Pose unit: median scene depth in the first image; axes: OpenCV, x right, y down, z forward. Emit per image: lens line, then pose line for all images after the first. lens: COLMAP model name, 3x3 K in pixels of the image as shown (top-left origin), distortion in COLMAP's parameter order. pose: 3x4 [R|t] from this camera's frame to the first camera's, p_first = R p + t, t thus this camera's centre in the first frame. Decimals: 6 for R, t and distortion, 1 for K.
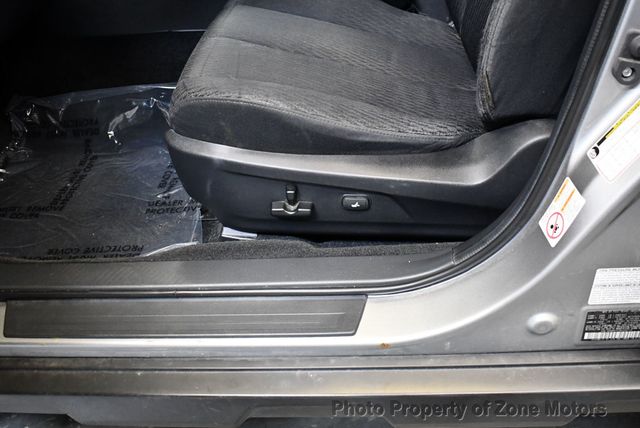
lens RADIAL K [[646.5, 0, 315.1], [0, 646.5, 211.2], [0, 0, 1]] dist [-0.095221, 0.000000]
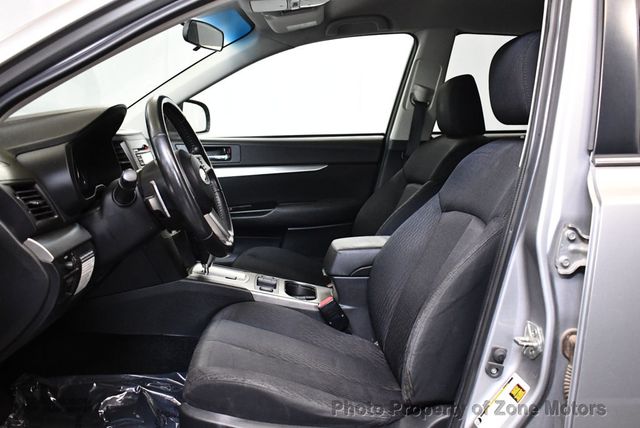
lens RADIAL K [[646.5, 0, 321.5], [0, 646.5, 212.6], [0, 0, 1]] dist [-0.095221, 0.000000]
pose [[0.984701, 0.096153, 0.145325, -0.190864], [-0.016038, 0.880450, -0.473868, 0.171987], [-0.173515, 0.464287, 0.868522, -0.464004]]
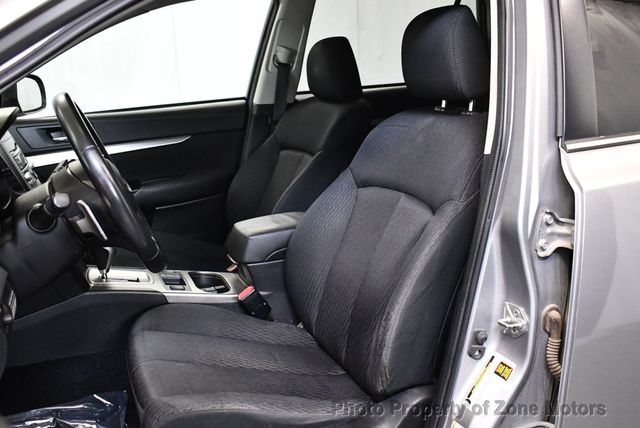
lens RADIAL K [[646.5, 0, 318.6], [0, 646.5, 211.1], [0, 0, 1]] dist [-0.095221, 0.000000]
pose [[0.889793, -0.030866, 0.455320, -0.531596], [0.213718, 0.909726, -0.355981, -0.030464], [-0.403229, 0.414060, 0.816064, -0.337387]]
